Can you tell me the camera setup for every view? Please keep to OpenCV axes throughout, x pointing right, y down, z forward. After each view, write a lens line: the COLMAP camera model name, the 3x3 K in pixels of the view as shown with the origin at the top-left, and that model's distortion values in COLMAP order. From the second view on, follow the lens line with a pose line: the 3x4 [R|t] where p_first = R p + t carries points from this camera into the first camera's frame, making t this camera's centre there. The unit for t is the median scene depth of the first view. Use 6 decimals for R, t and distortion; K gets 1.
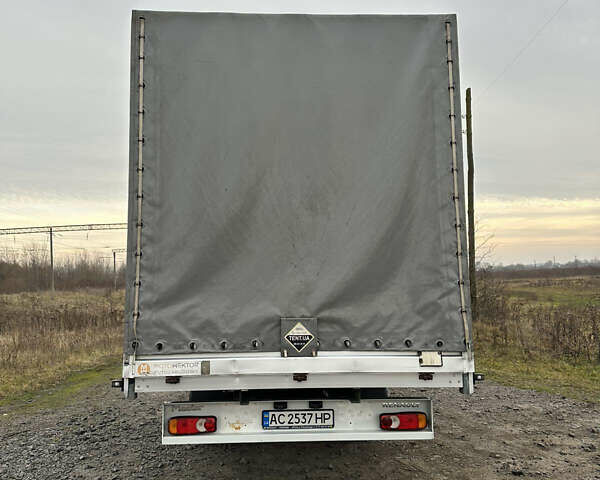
lens RADIAL K [[556.5, 0, 300.0], [0, 556.5, 240.0], [0, 0, 1]] dist [0.198769, -0.423309]
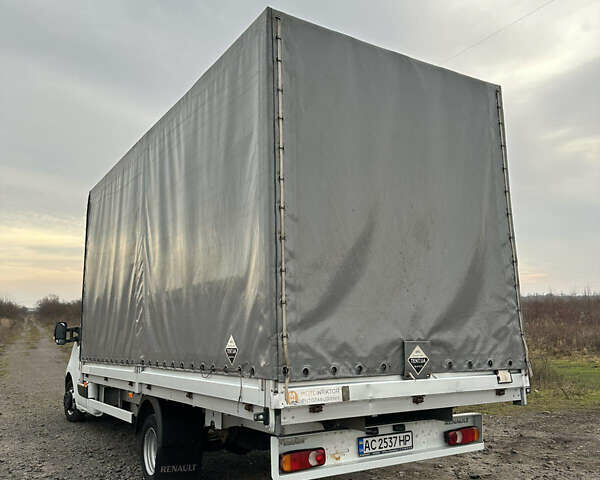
lens RADIAL K [[556.5, 0, 300.0], [0, 556.5, 240.0], [0, 0, 1]] dist [0.198769, -0.423309]
pose [[0.864345, 0.081842, 0.496196, -0.715820], [-0.050456, 0.995803, -0.076356, 0.044122], [-0.500362, 0.040962, 0.864847, 0.200810]]
